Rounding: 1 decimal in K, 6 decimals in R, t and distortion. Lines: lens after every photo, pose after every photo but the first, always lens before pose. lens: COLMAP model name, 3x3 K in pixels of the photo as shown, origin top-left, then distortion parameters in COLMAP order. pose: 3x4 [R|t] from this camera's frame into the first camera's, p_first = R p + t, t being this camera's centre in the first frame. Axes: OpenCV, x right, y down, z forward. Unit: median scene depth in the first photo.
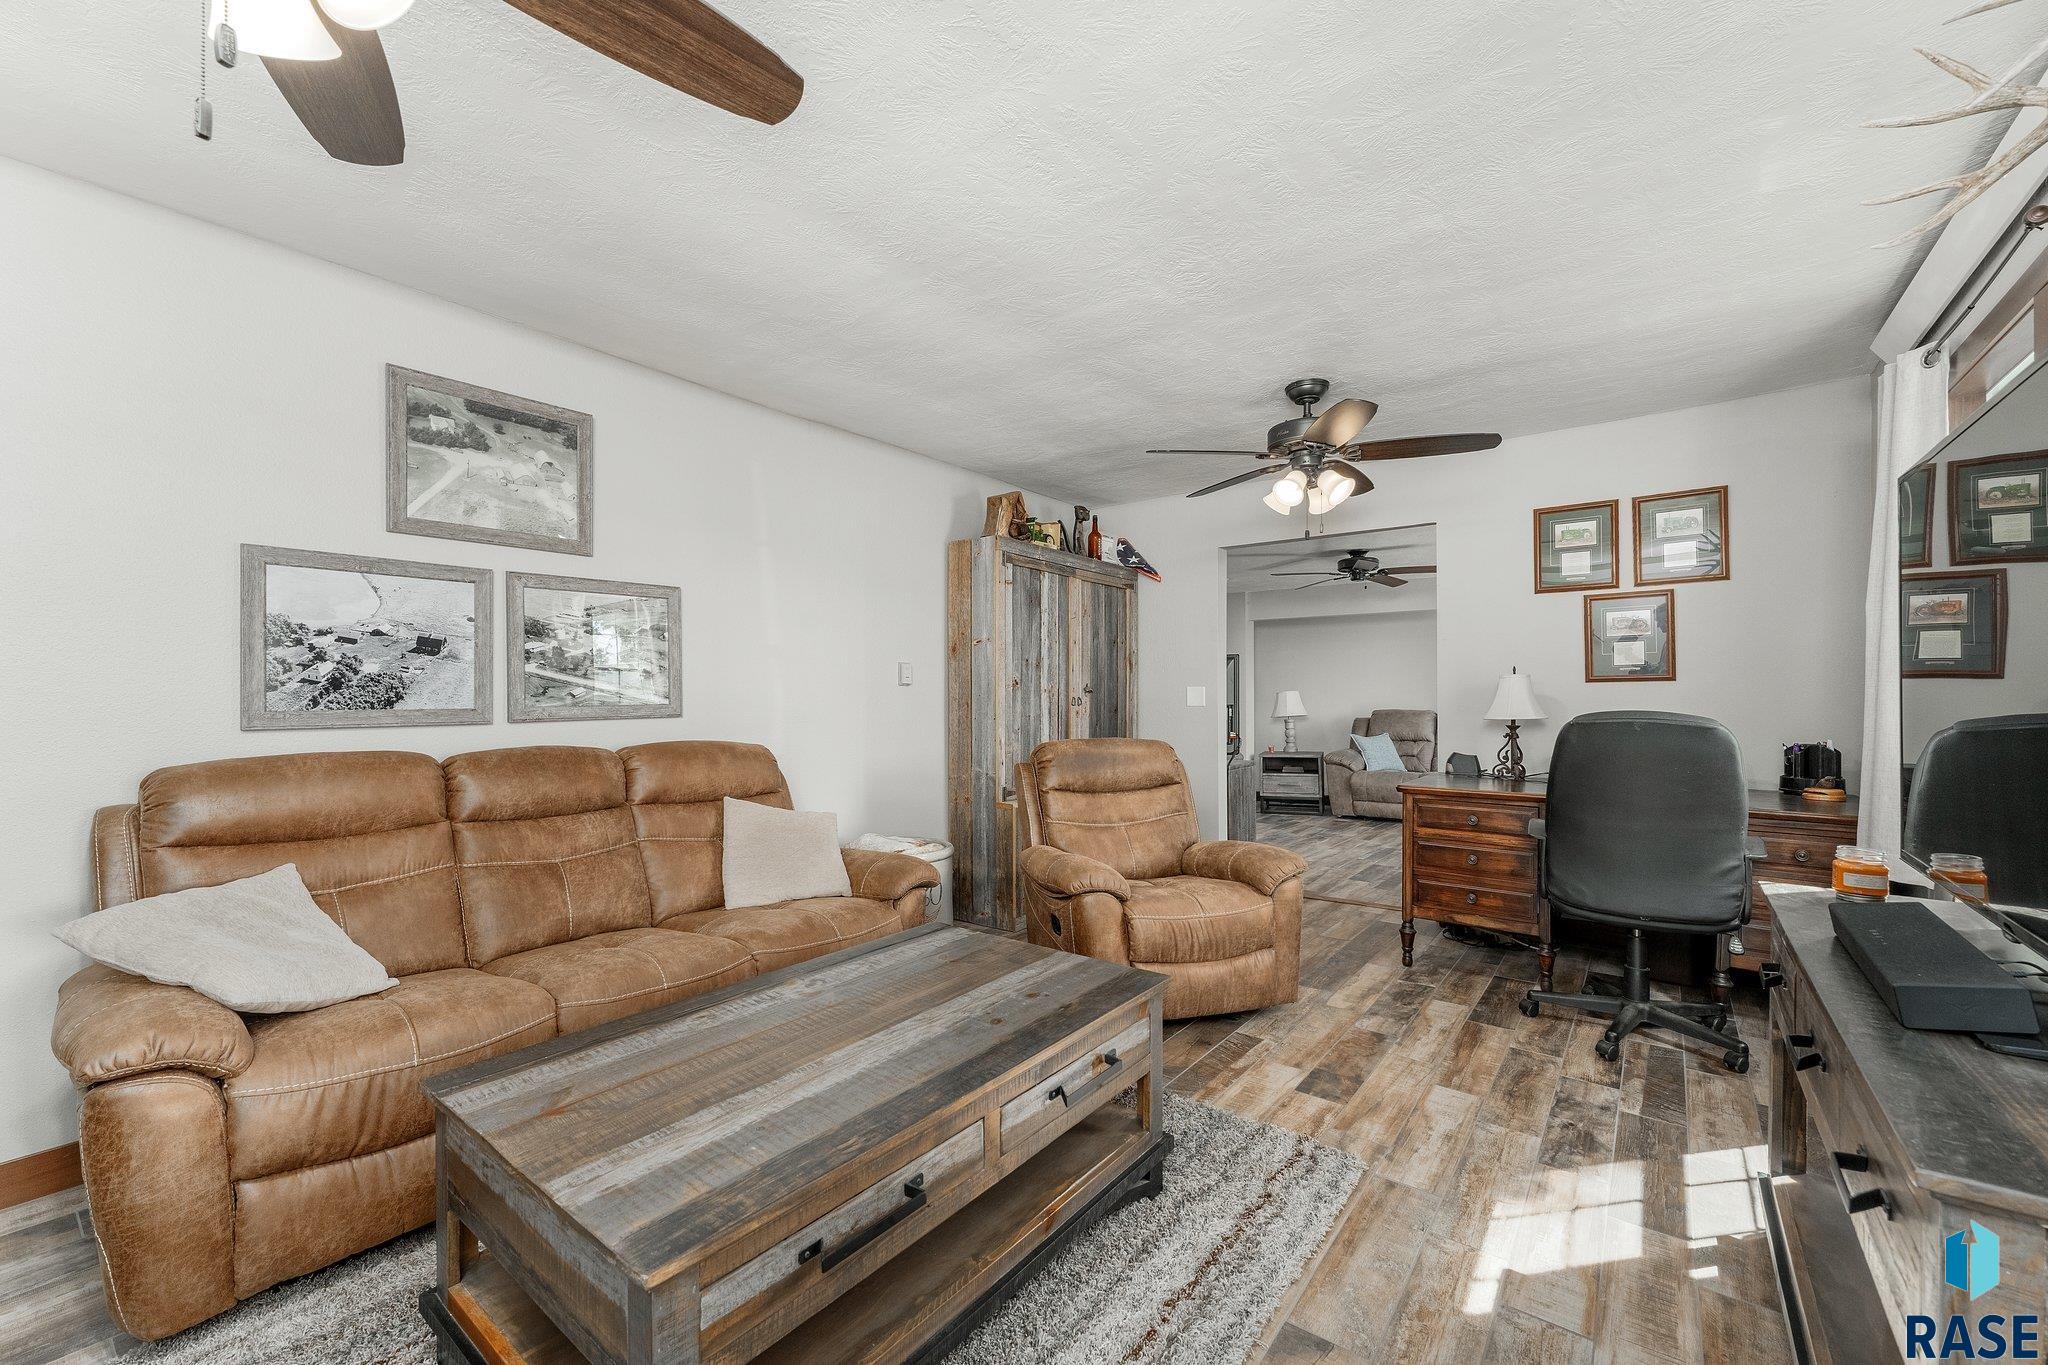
lens RADIAL K [[827.6, 0, 1018.4], [0, 827.6, 694.7], [0, 0, 1]] dist [-0.000908, -0.000129]
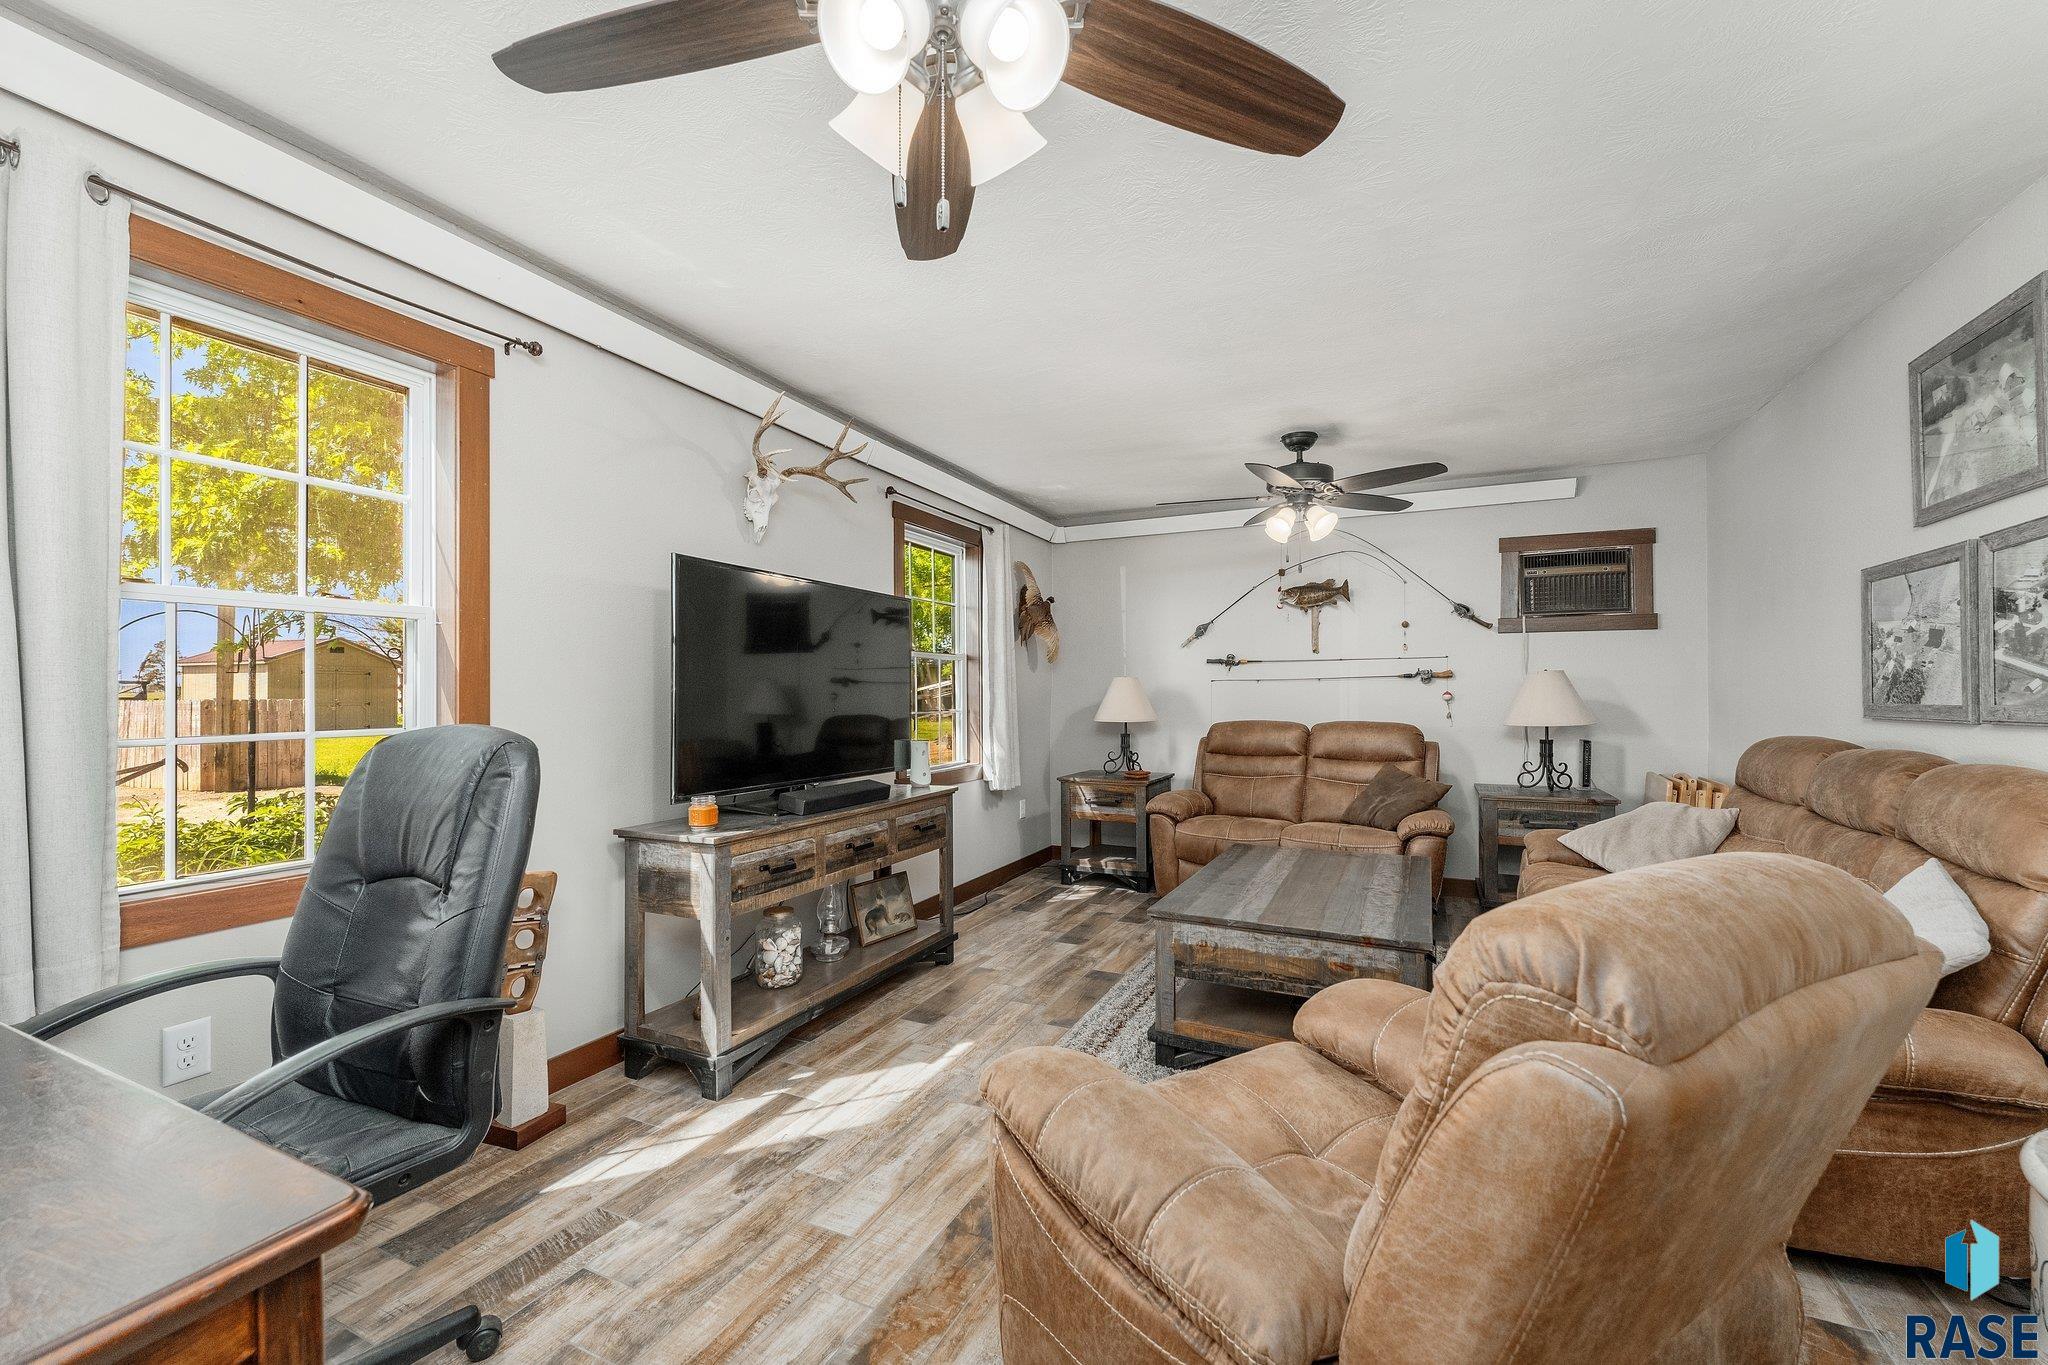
lens RADIAL K [[827.6, 0, 1029.6], [0, 827.6, 688.6], [0, 0, 1]] dist [-0.000908, -0.000129]
pose [[-0.975642, 0.002602, -0.219355, 0.558801], [0.004468, 0.999958, -0.008009, 0.001159], [0.219325, -0.008794, -0.975612, 1.913686]]
